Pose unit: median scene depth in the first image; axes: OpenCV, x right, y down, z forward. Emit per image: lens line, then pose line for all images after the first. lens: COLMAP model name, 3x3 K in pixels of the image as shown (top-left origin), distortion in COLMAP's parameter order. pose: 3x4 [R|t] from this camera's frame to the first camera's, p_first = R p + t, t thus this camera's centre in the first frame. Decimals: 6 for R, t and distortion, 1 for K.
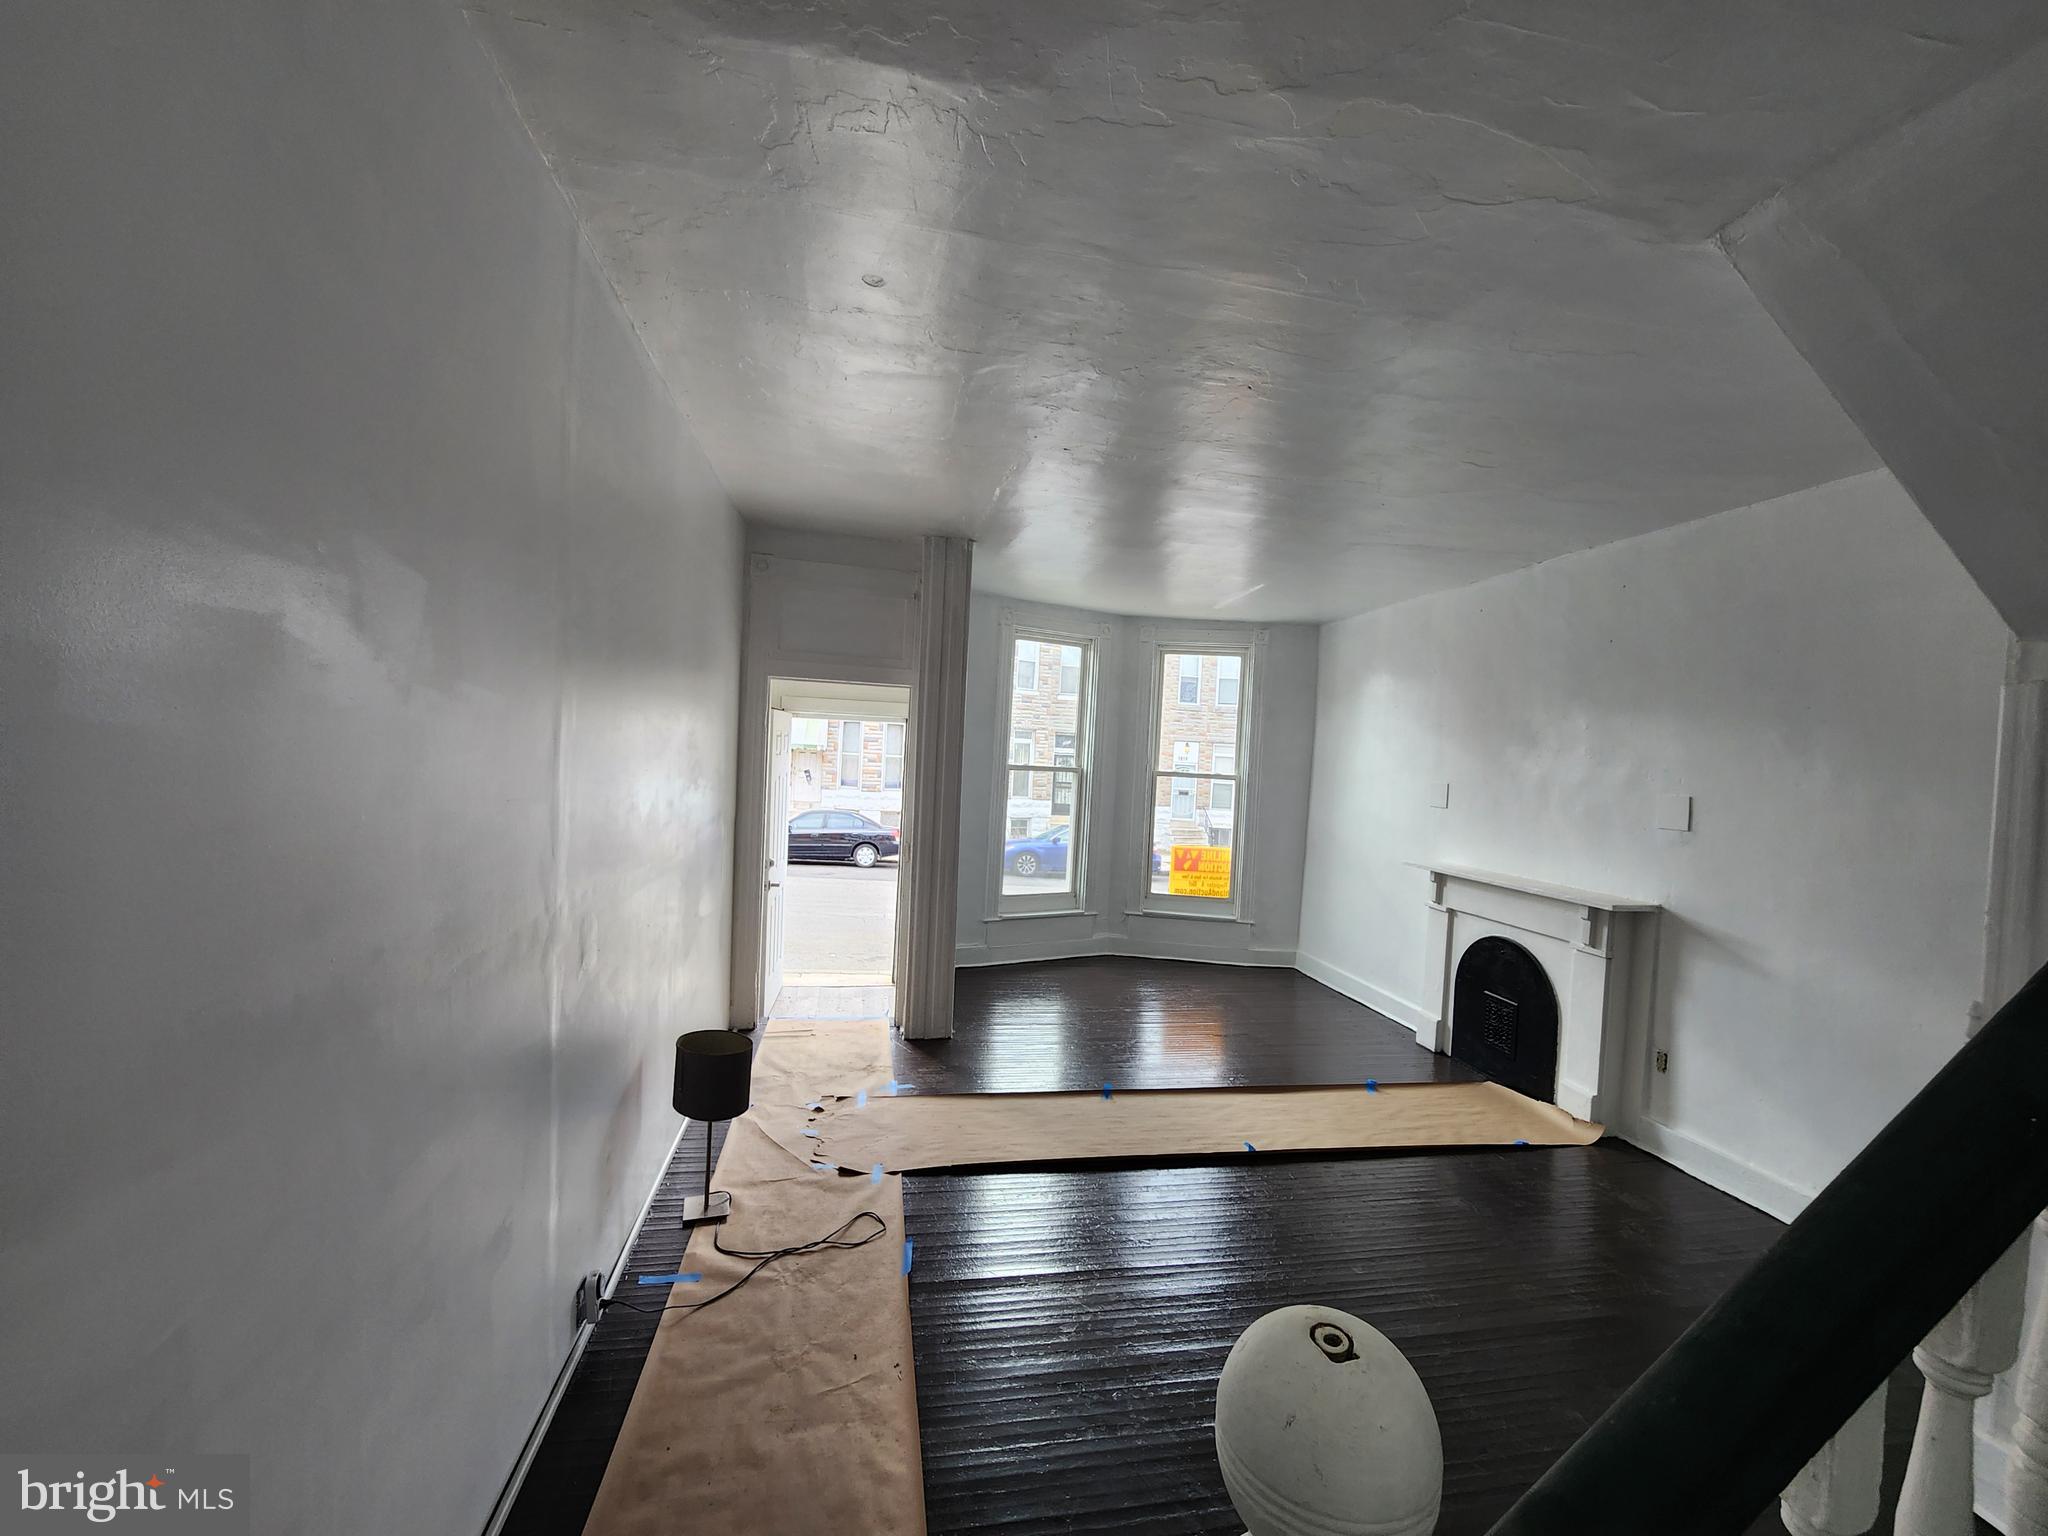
lens RADIAL K [[843.3, 0, 1020.9], [0, 843.3, 774.8], [0, 0, 1]] dist [-0.004320, 0.001339]
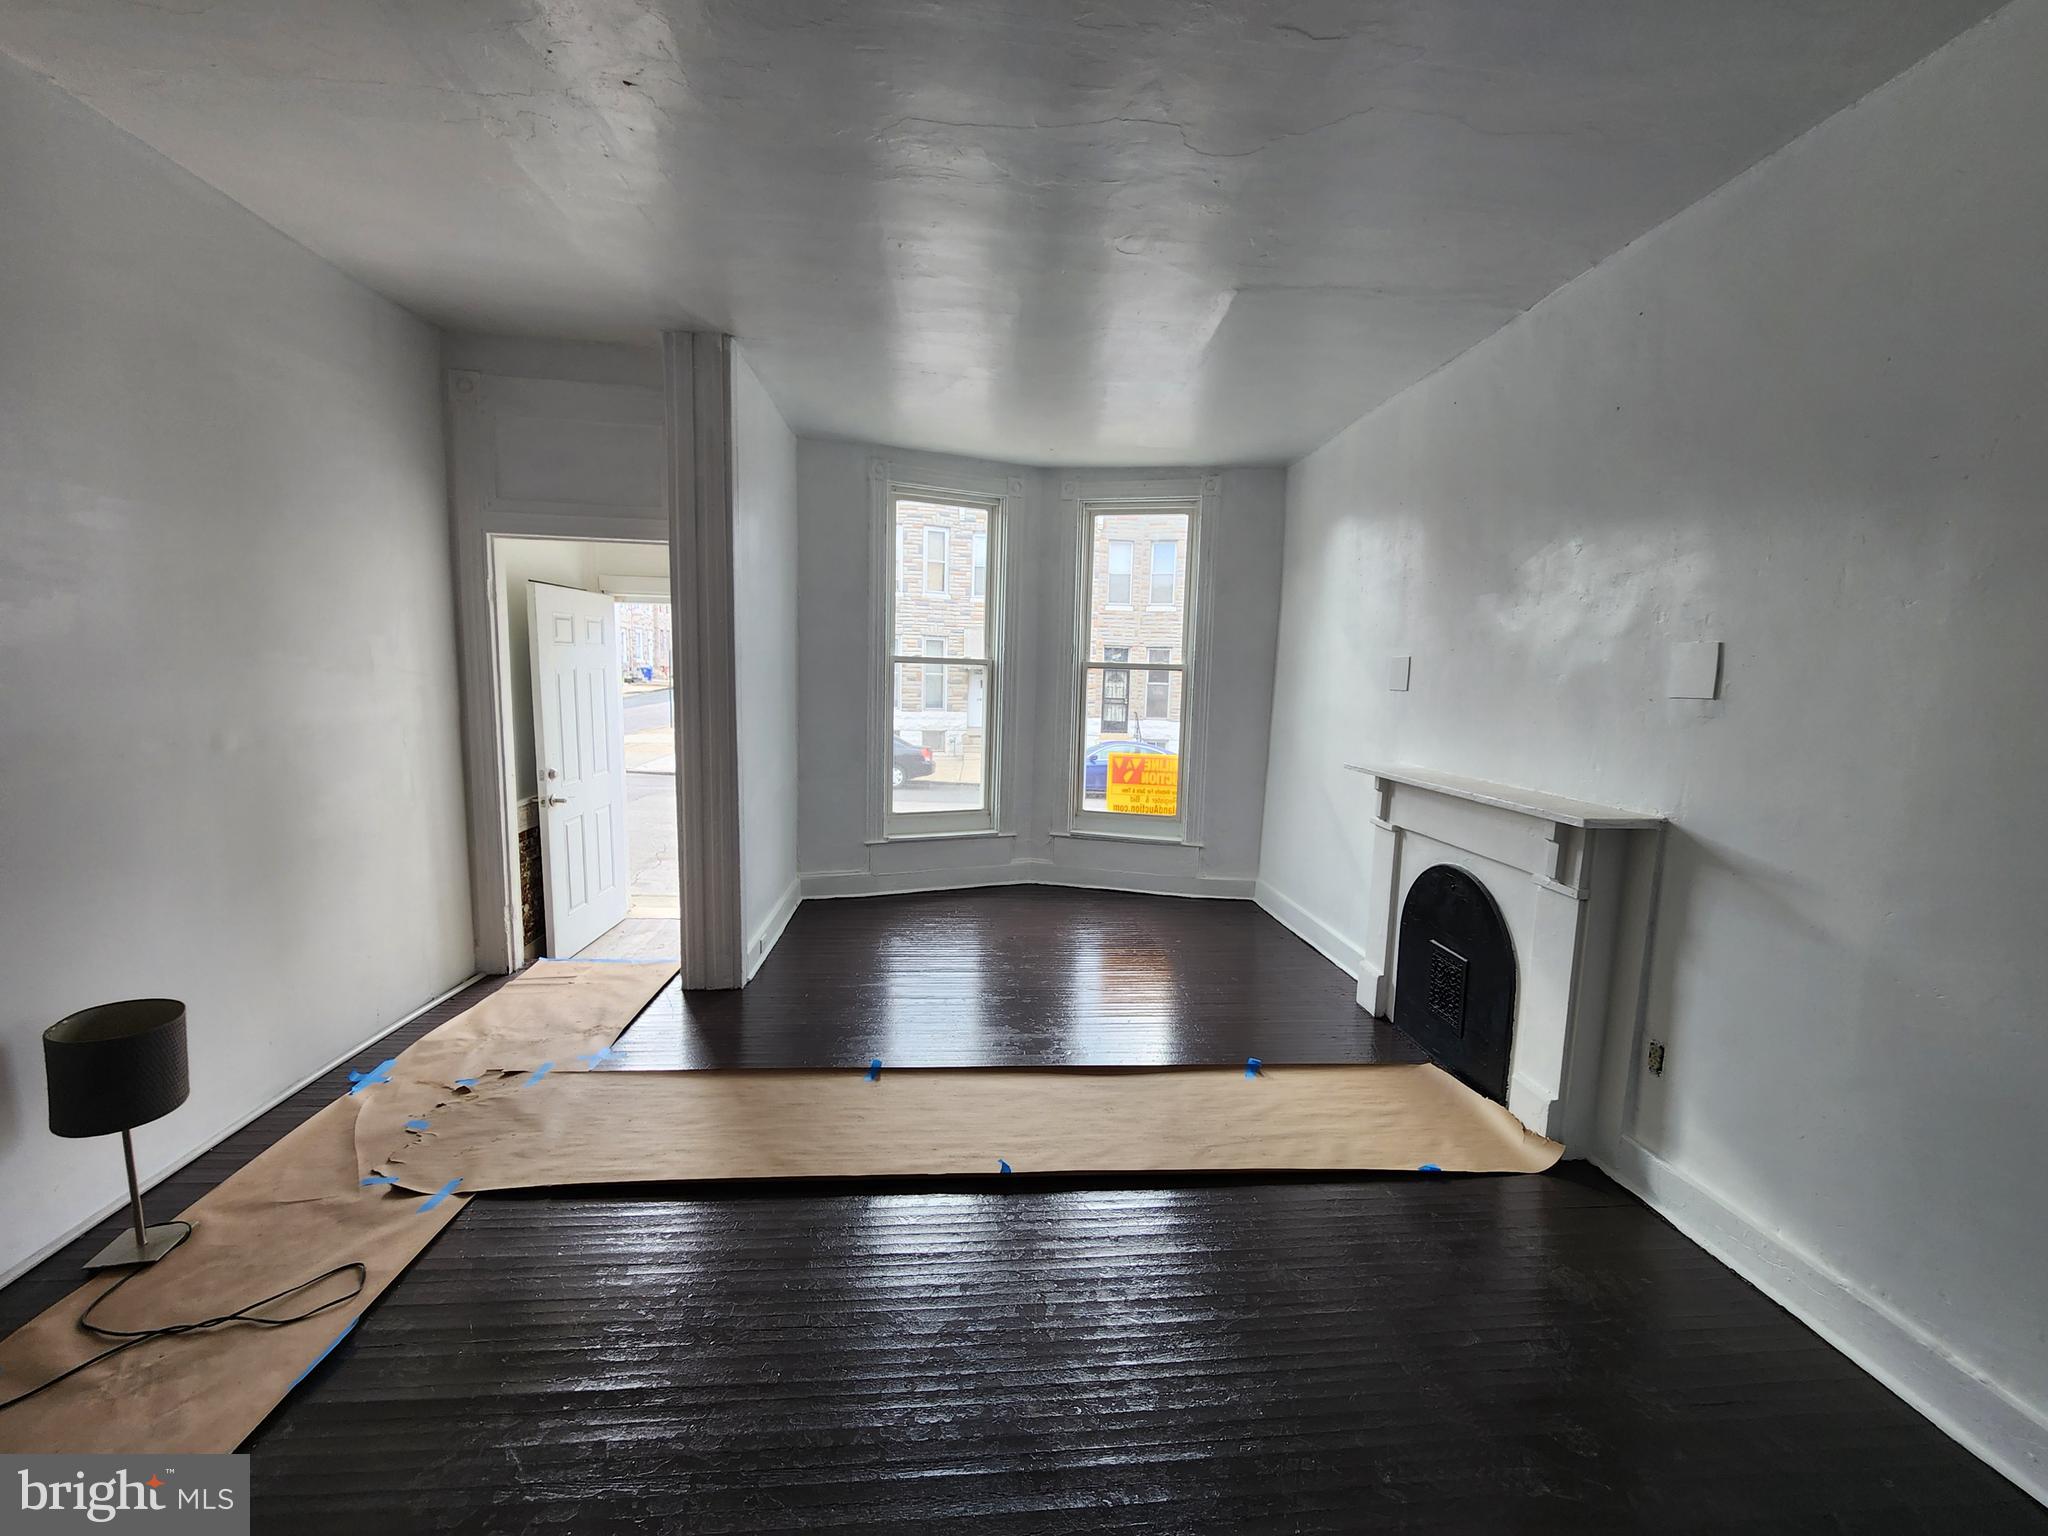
lens RADIAL K [[843.3, 0, 1026.0], [0, 843.3, 772.7], [0, 0, 1]] dist [-0.004320, 0.001339]
pose [[0.994760, -0.009134, -0.101827, 0.263195], [0.018011, 0.996080, 0.086607, 0.043333], [0.100637, -0.087988, 0.991025, 0.249172]]
